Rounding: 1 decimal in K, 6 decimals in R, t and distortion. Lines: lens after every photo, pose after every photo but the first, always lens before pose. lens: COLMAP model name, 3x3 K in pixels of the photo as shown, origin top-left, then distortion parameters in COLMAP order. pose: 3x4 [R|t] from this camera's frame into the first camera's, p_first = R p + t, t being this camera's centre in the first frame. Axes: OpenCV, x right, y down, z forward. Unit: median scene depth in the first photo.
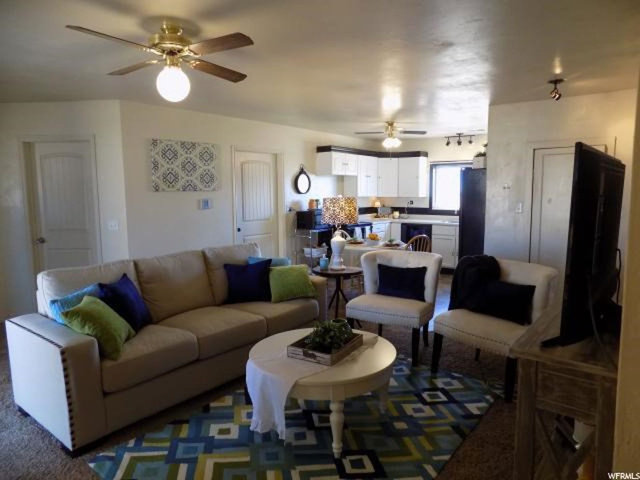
lens RADIAL K [[427.5, 0, 323.1], [0, 427.5, 238.2], [0, 0, 1]] dist [-0.080926, 0.074612]
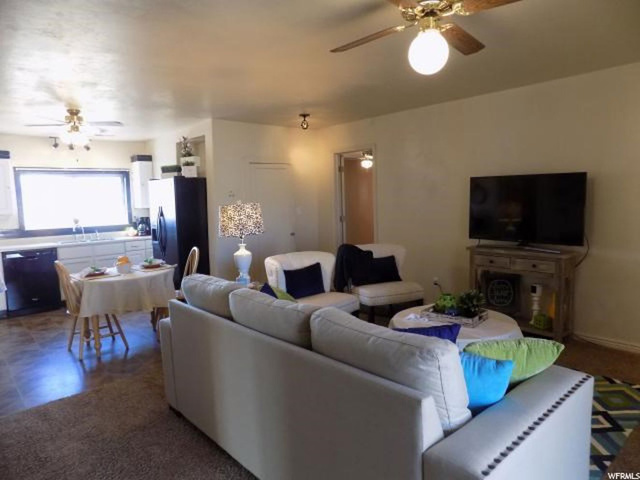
lens RADIAL K [[427.5, 0, 323.1], [0, 427.5, 238.2], [0, 0, 1]] dist [-0.080926, 0.074612]
pose [[0.166158, -0.089081, 0.982067, -0.423196], [0.136879, 0.988354, 0.066492, -0.034582], [-0.976553, 0.123376, 0.176416, 0.392183]]
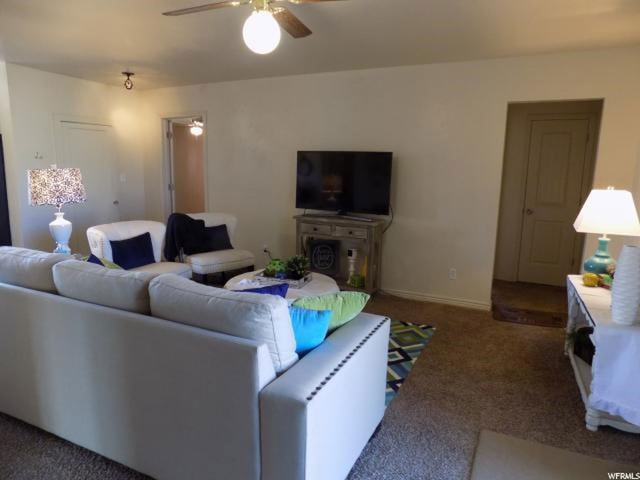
lens RADIAL K [[427.5, 0, 323.1], [0, 427.5, 238.2], [0, 0, 1]] dist [-0.080926, 0.074612]
pose [[-0.223961, -0.159389, 0.961476, -0.444753], [0.092761, 0.978571, 0.183830, -0.037122], [-0.970174, 0.130358, -0.204377, 0.395447]]
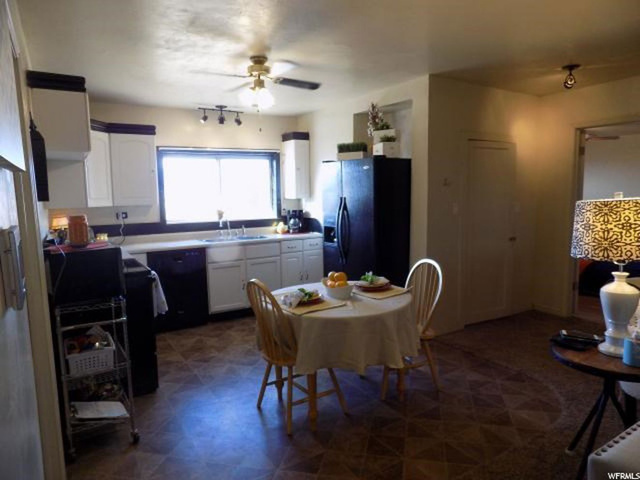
lens RADIAL K [[429.1, 0, 320.0], [0, 429.1, 240.0], [0, 0, 1]] dist [-0.036147, 0.003090]
pose [[0.335674, -0.103973, 0.936223, -0.272761], [0.118235, 0.990680, 0.067629, -0.066881], [-0.934529, 0.087993, 0.344839, 0.642129]]
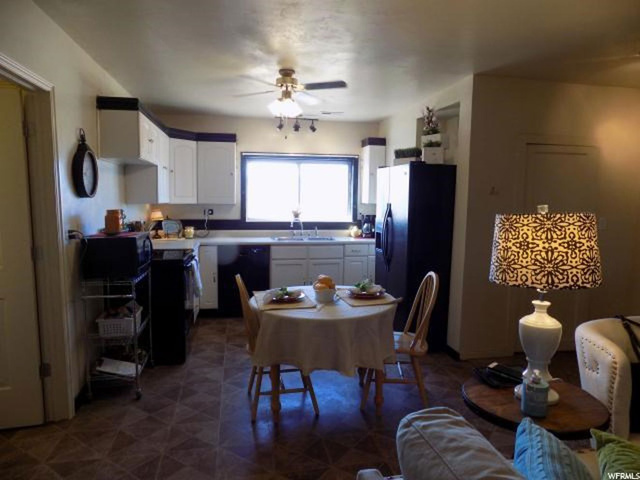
lens RADIAL K [[427.5, 0, 323.1], [0, 427.5, 238.2], [0, 0, 1]] dist [-0.080926, 0.074612]
pose [[0.647042, -0.057331, 0.760296, -0.204617], [0.064963, 0.997688, 0.019945, -0.051901], [-0.759682, 0.036486, 0.649270, 0.508651]]
